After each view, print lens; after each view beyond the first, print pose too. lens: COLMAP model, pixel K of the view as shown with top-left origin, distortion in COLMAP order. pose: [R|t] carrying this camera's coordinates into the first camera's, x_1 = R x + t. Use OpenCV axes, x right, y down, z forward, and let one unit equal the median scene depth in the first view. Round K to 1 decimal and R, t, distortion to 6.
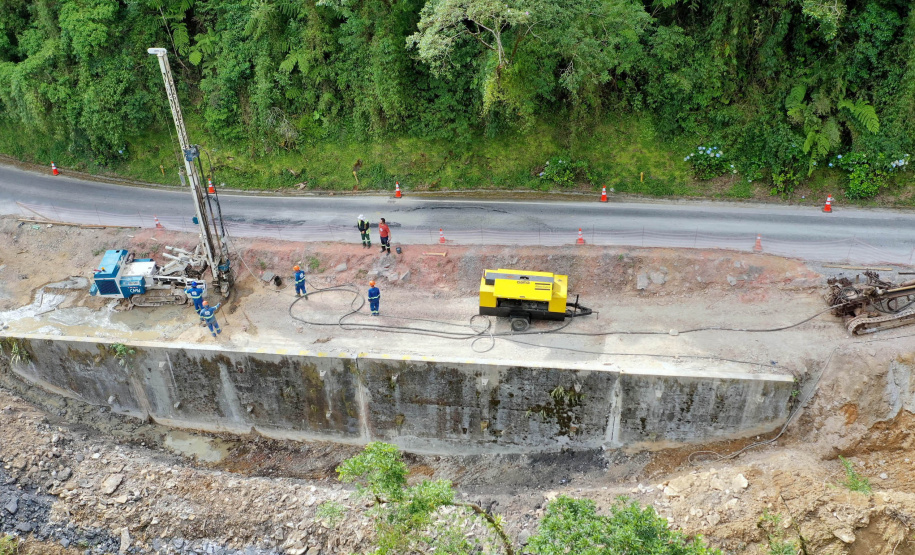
lens RADIAL K [[845.5, 0, 457.5], [0, 845.5, 277.5], [0, 0, 1]] dist [-0.009491, -0.001226]
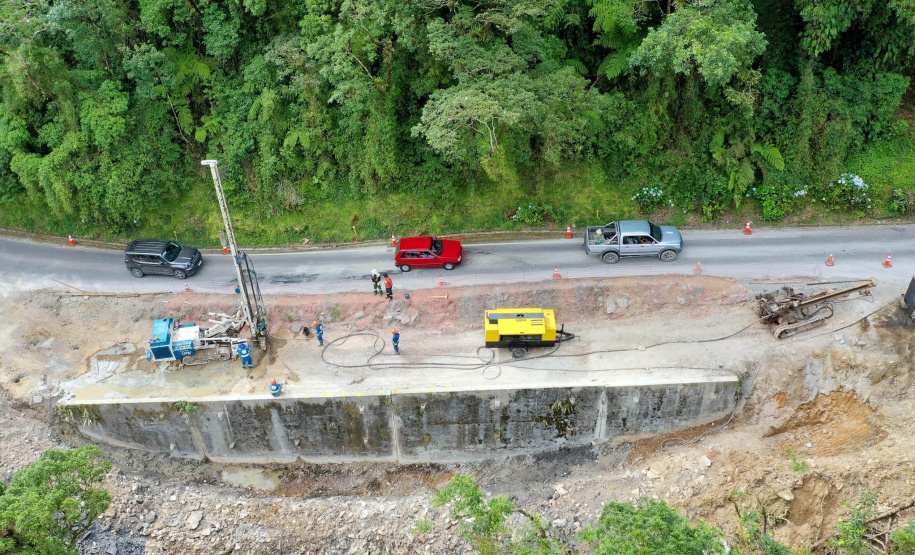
lens RADIAL K [[845.5, 0, 457.5], [0, 845.5, 277.5], [0, 0, 1]] dist [-0.009491, -0.001226]
pose [[0.989861, -0.092269, 0.107987, -0.130765], [0.087620, 0.995043, 0.047037, -0.112945], [-0.111792, -0.037098, 0.993039, -0.199873]]
